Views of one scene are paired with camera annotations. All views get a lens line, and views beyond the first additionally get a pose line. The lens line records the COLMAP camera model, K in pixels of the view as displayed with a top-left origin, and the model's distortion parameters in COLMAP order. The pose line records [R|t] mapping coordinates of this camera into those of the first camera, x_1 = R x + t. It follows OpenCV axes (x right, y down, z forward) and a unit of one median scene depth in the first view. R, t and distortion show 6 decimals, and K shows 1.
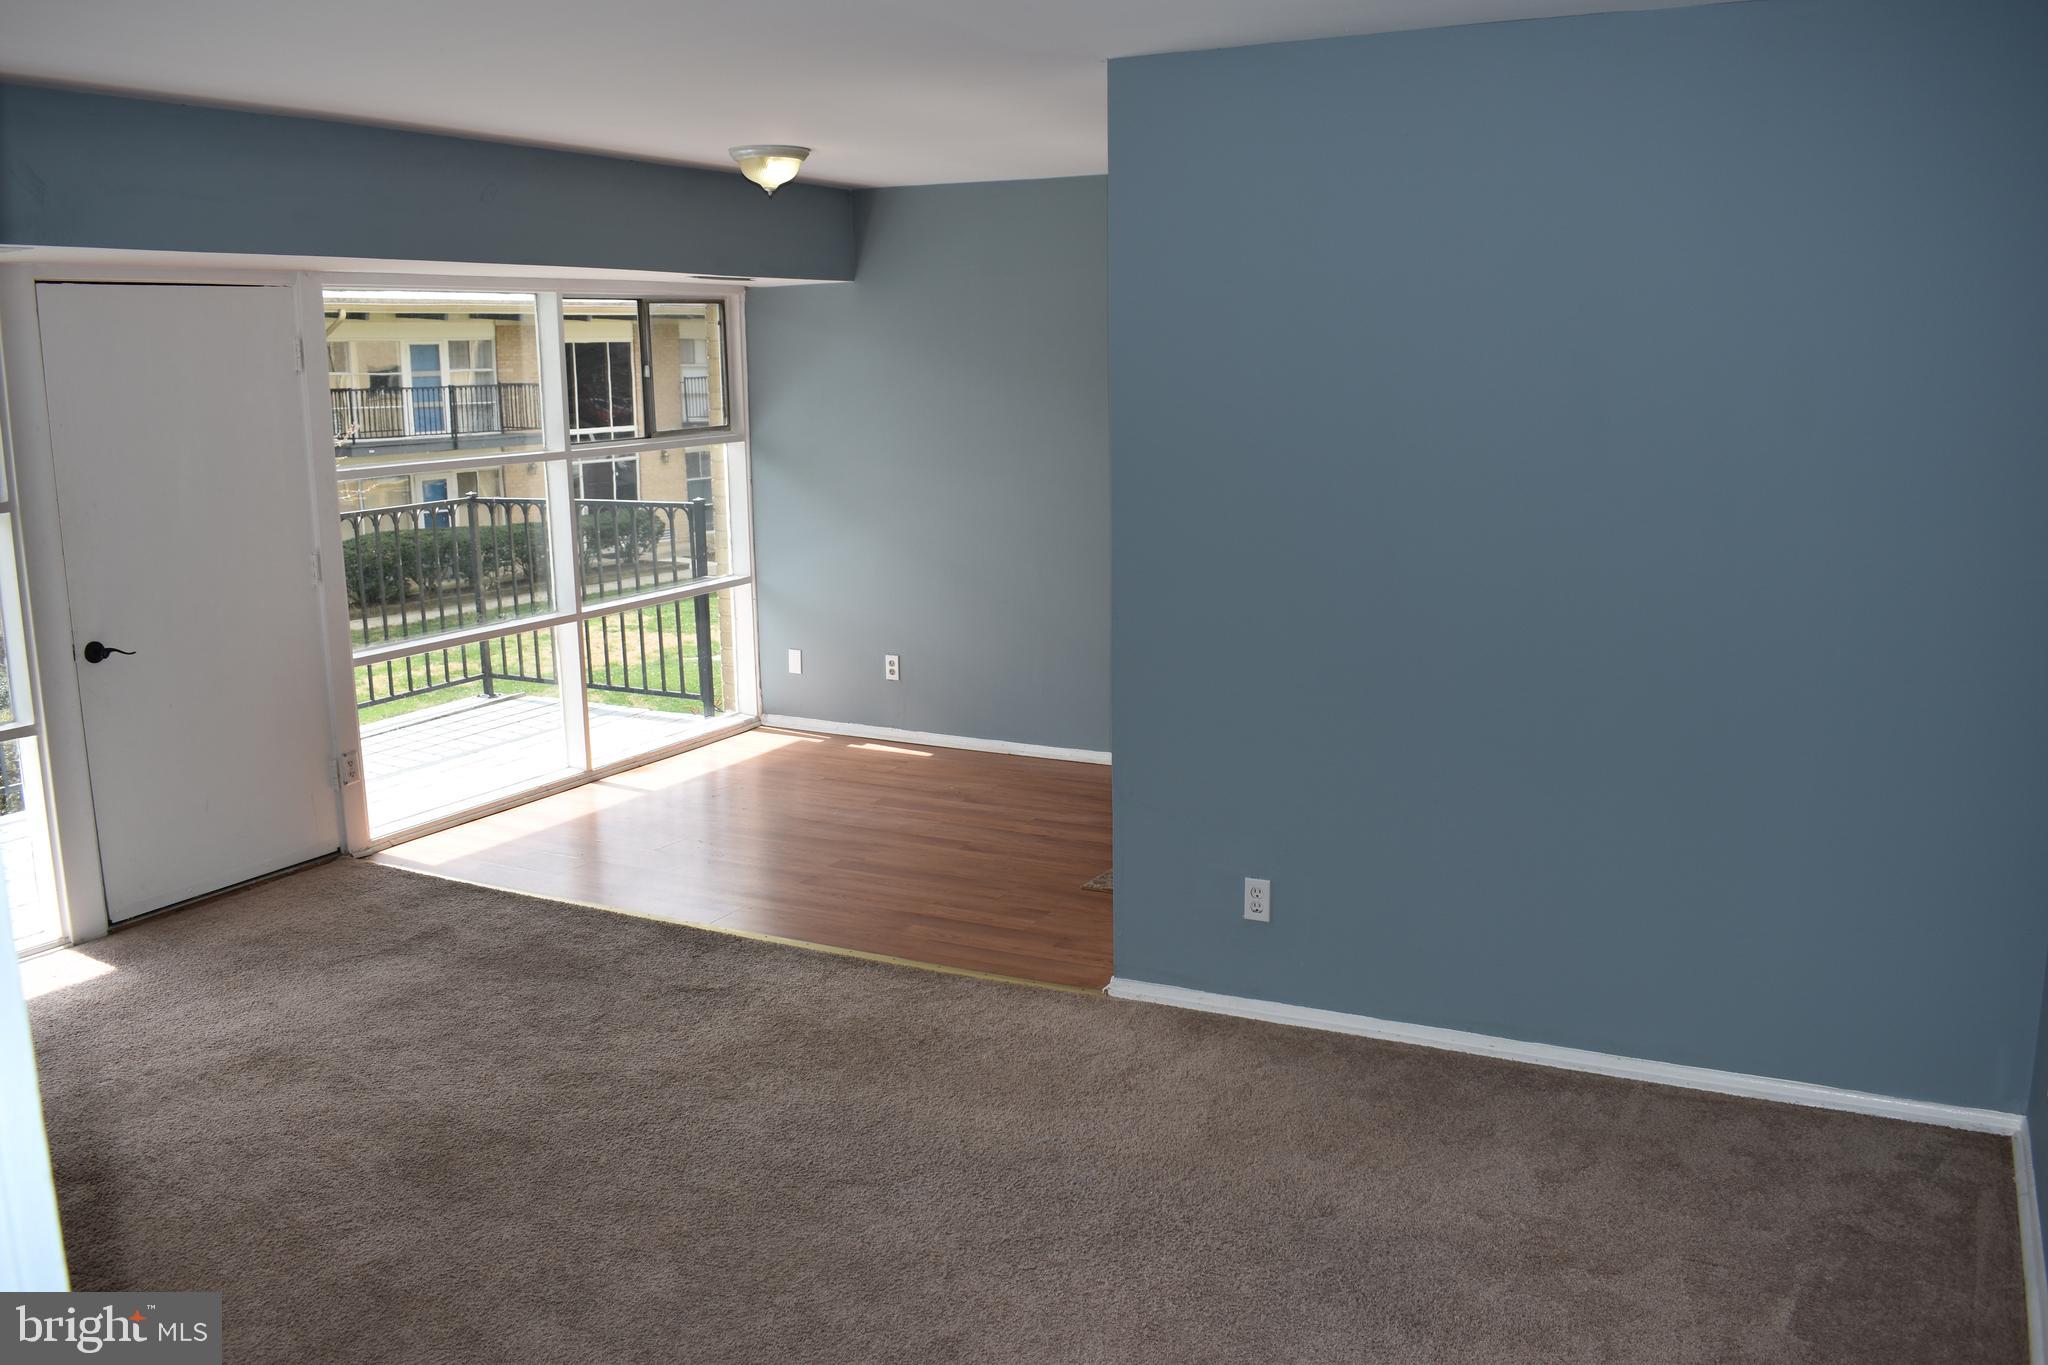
lens RADIAL K [[1676.6, 0, 1029.1], [0, 1676.6, 670.7], [0, 0, 1]] dist [-0.095753, 0.018868]
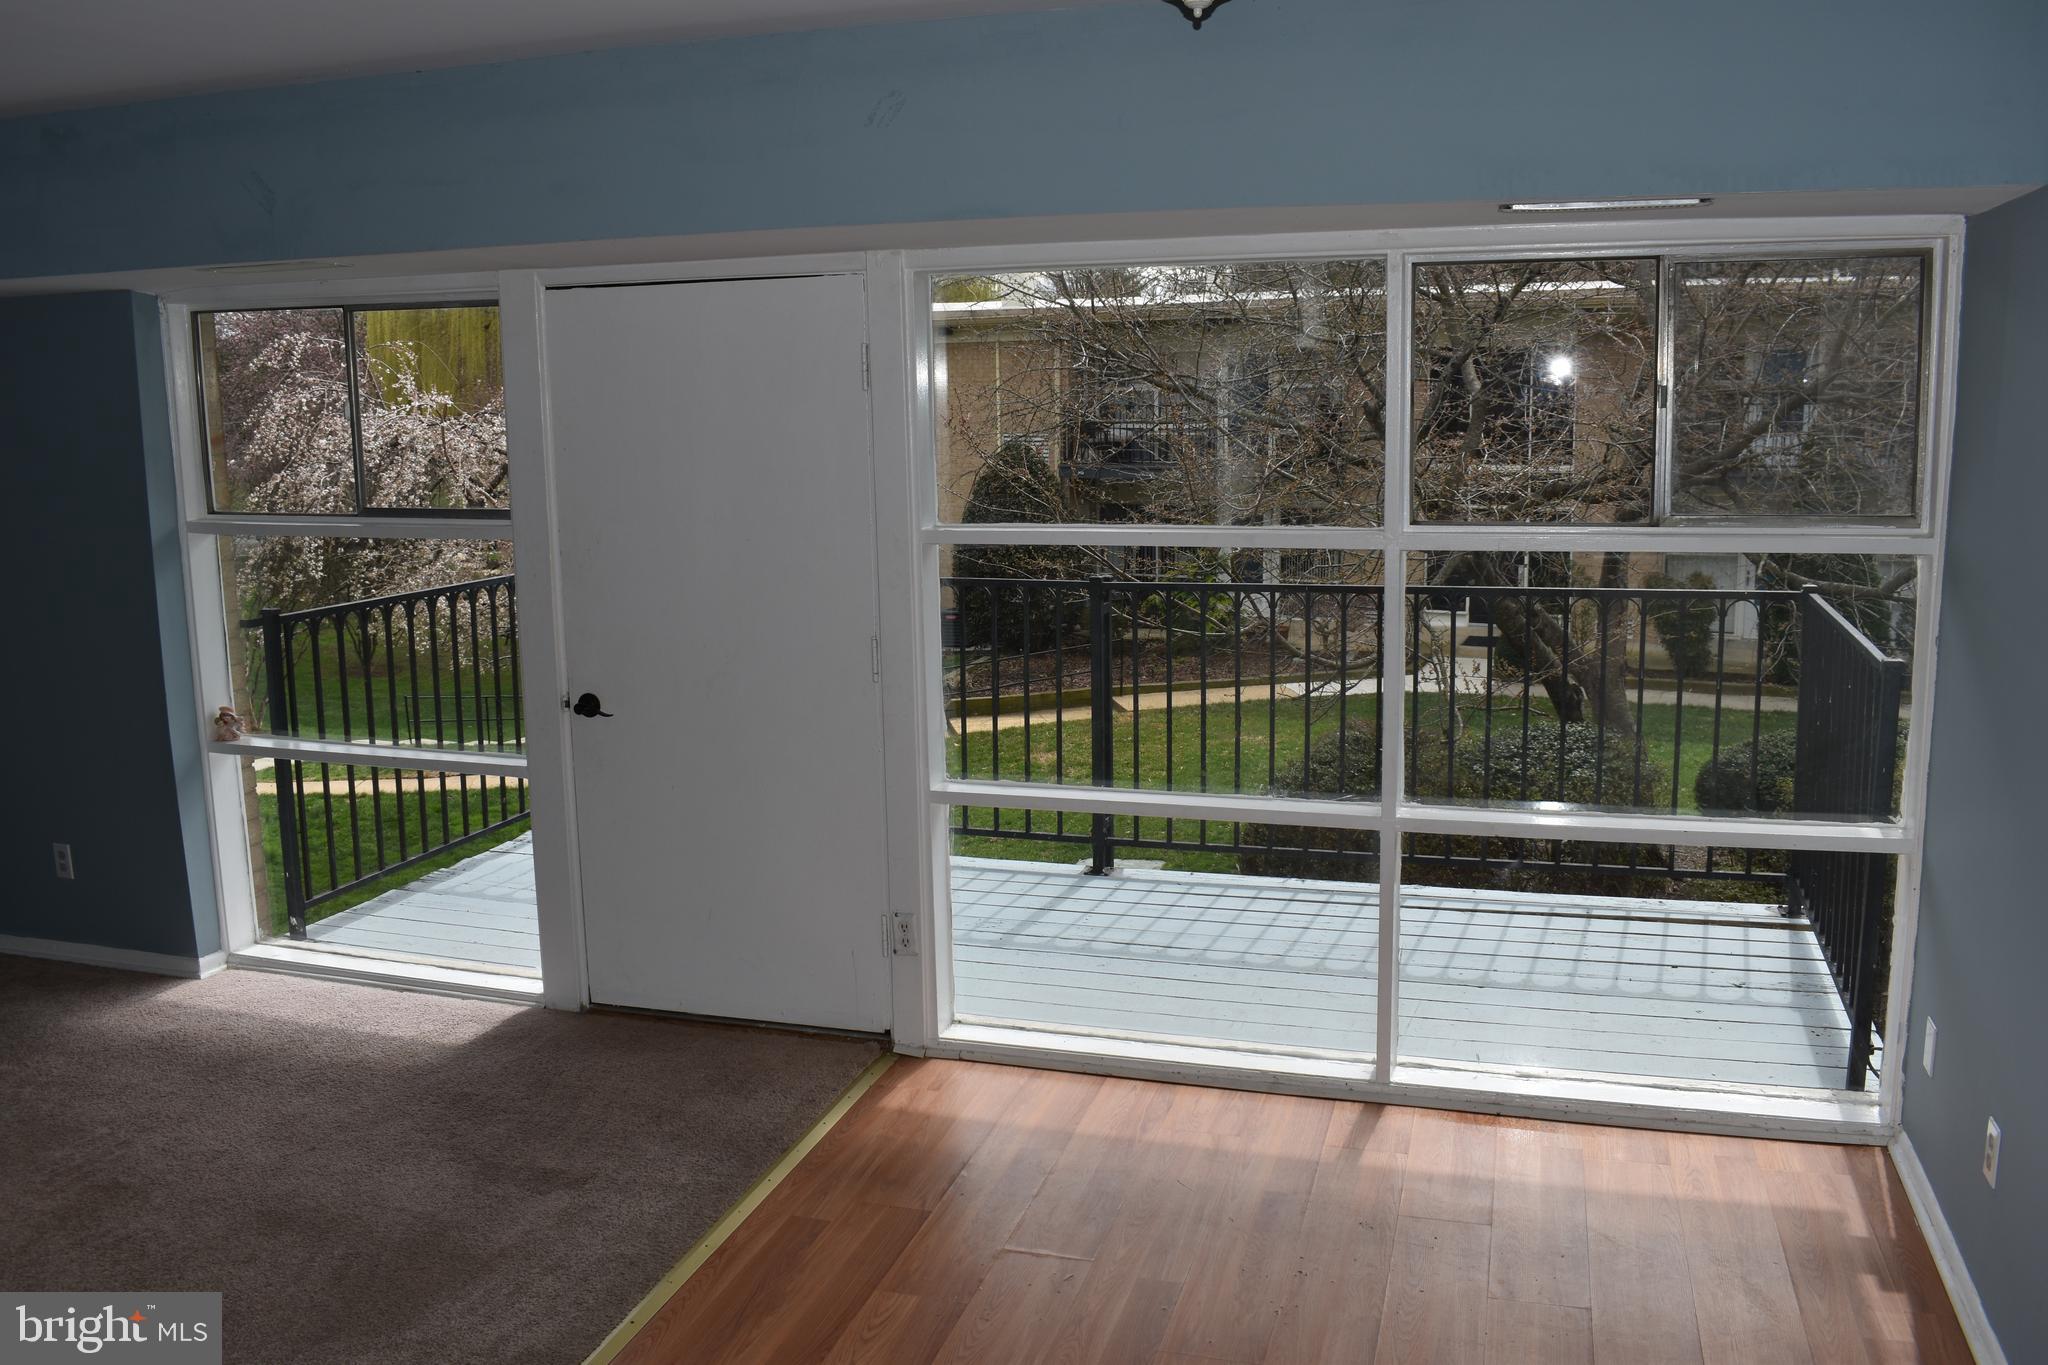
lens RADIAL K [[1676.6, 0, 1029.1], [0, 1676.6, 670.7], [0, 0, 1]] dist [-0.095753, 0.018868]
pose [[0.191791, 0.171829, -0.966277, 0.316553], [-0.167308, 0.975867, 0.140326, -0.180260], [0.967070, 0.134753, 0.215911, 0.943762]]
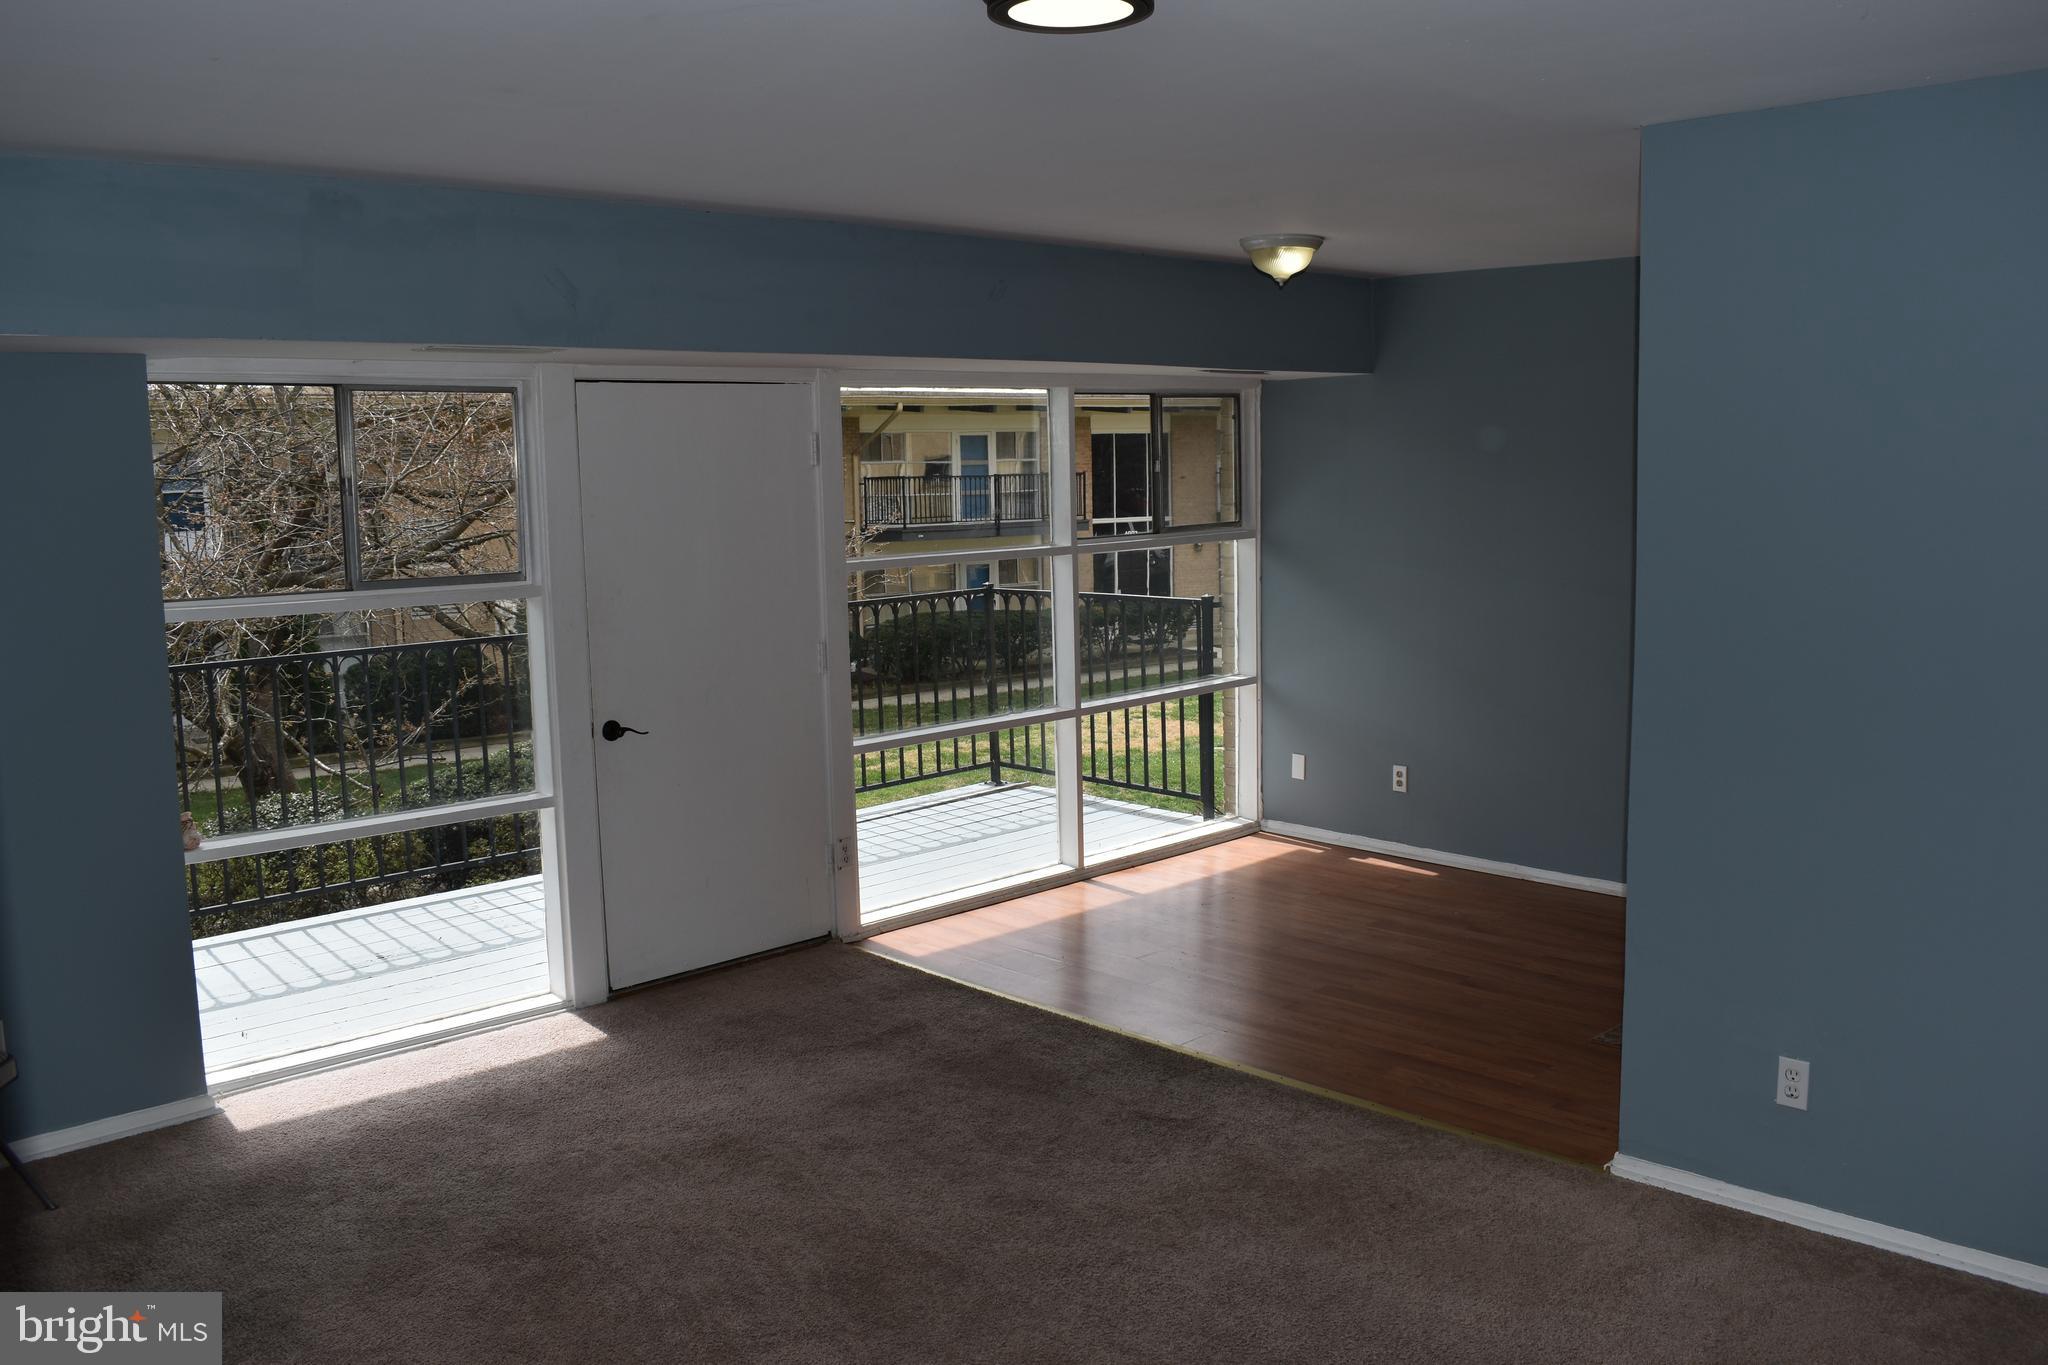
lens RADIAL K [[1676.6, 0, 1029.1], [0, 1676.6, 670.7], [0, 0, 1]] dist [-0.095753, 0.018868]
pose [[0.950096, 0.033569, -0.310146, 0.013117], [-0.049932, 0.997740, -0.044968, -0.013744], [0.307936, 0.058210, 0.949625, 0.053333]]
